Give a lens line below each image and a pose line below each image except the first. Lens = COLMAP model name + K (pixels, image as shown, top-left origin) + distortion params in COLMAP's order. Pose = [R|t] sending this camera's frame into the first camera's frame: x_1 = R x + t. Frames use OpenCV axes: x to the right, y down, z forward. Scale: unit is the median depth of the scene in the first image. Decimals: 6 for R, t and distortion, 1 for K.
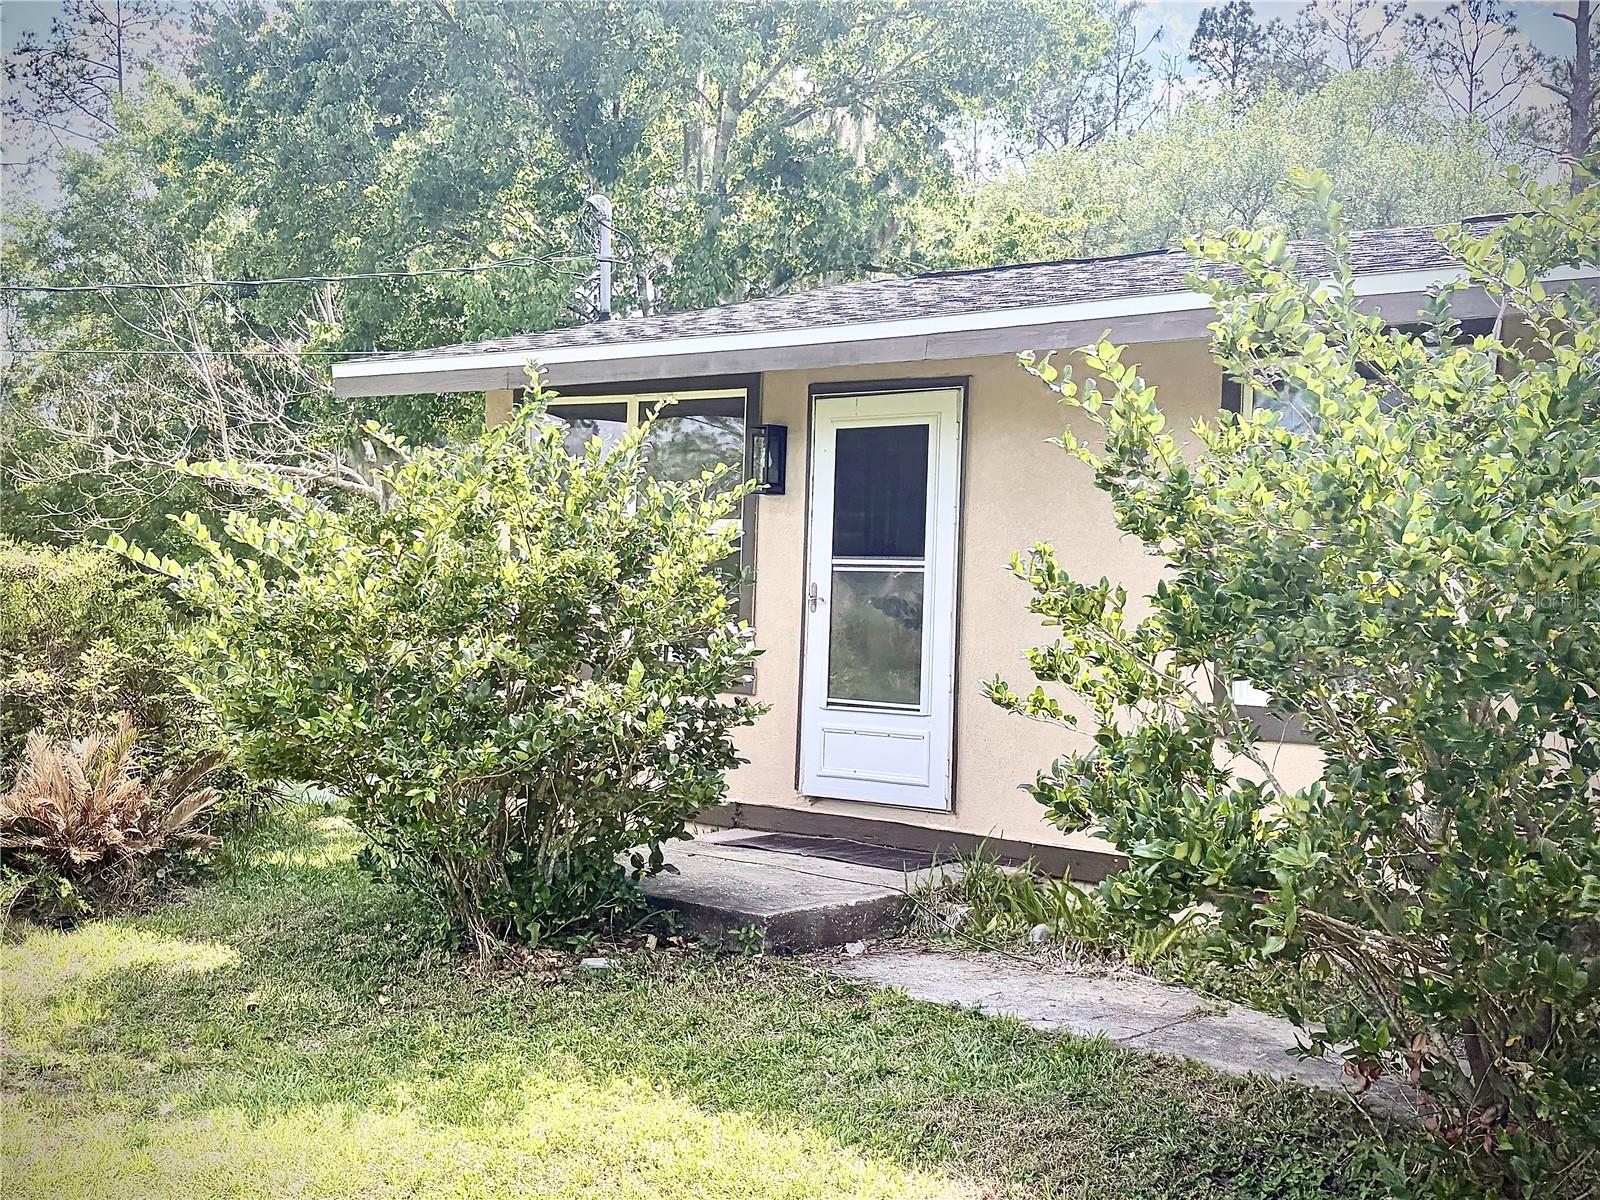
lens RADIAL K [[1948.5, 0, 800.5], [0, 1948.5, 600.7], [0, 0, 1]] dist [-0.017750, 0.000000]
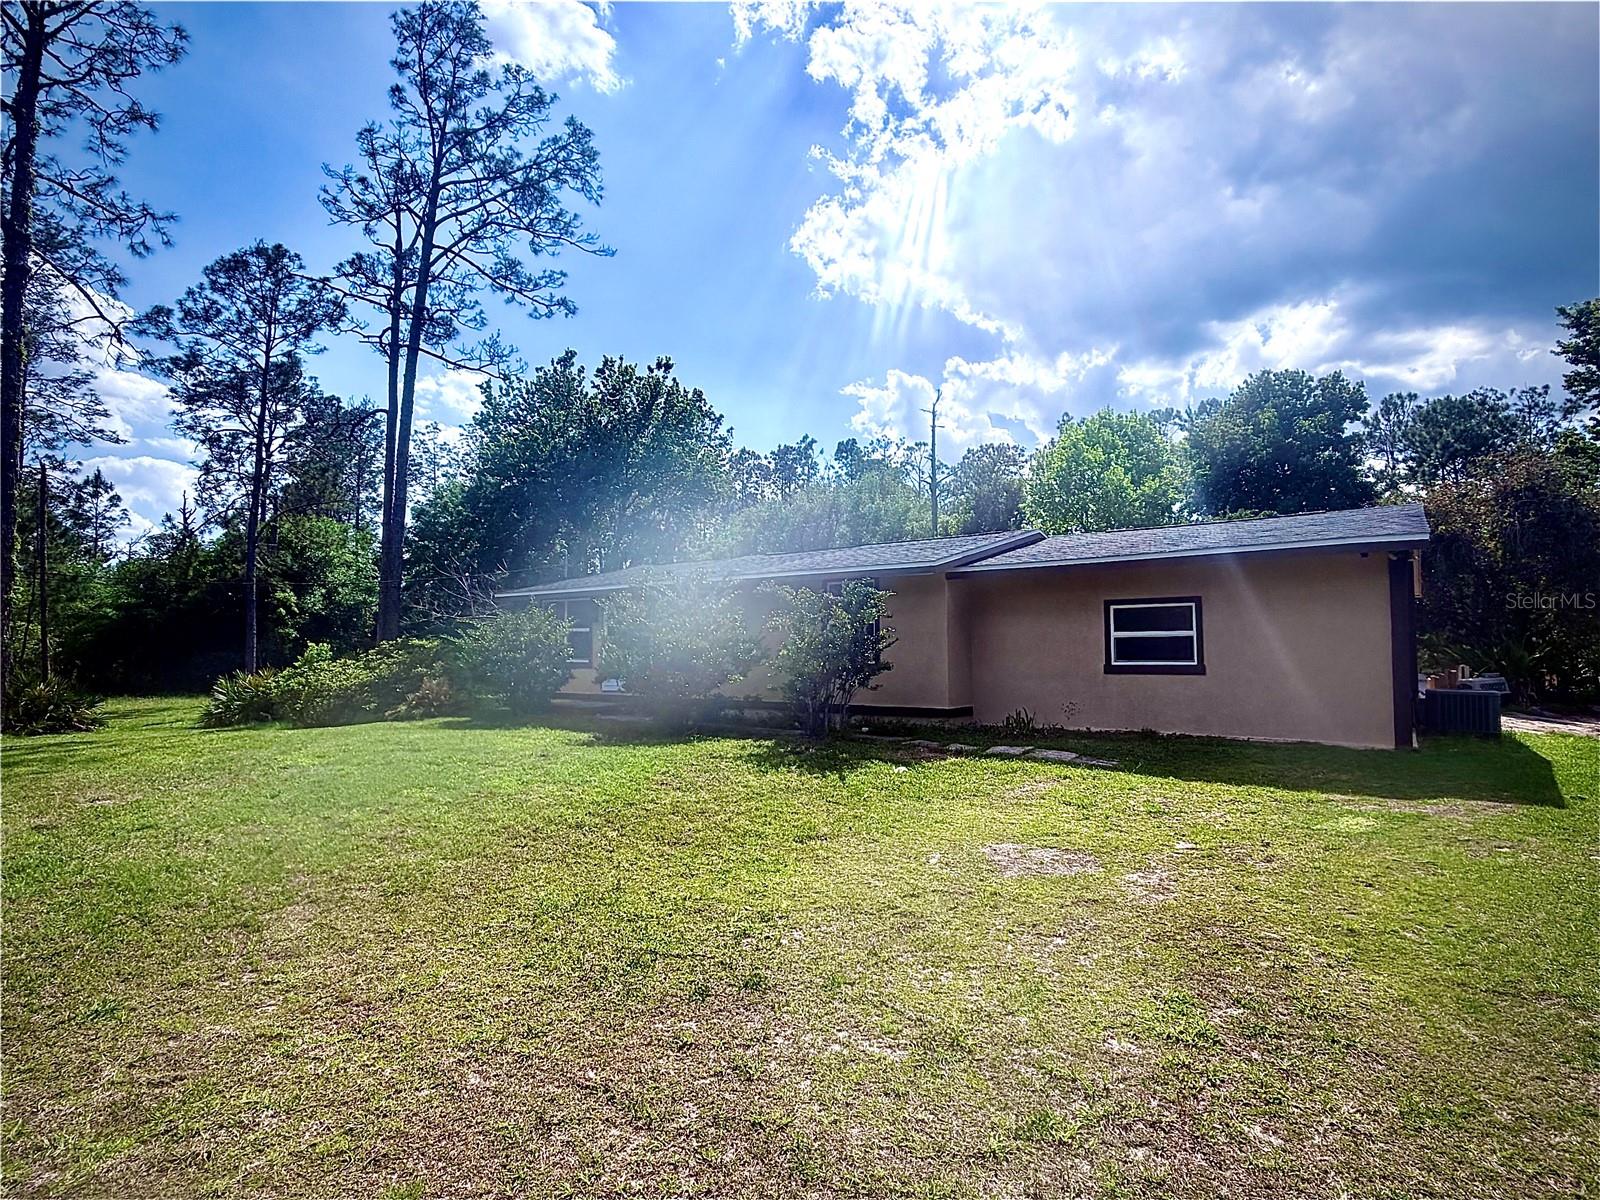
lens RADIAL K [[840.2, 0, 799.3], [0, 840.2, 597.7], [0, 0, 1]] dist [0.000612, 0.000028]
pose [[0.996569, -0.020503, 0.080187, 0.152430], [0.026898, 0.996472, -0.079496, 0.027062], [-0.078275, 0.081380, 0.993605, -0.485184]]
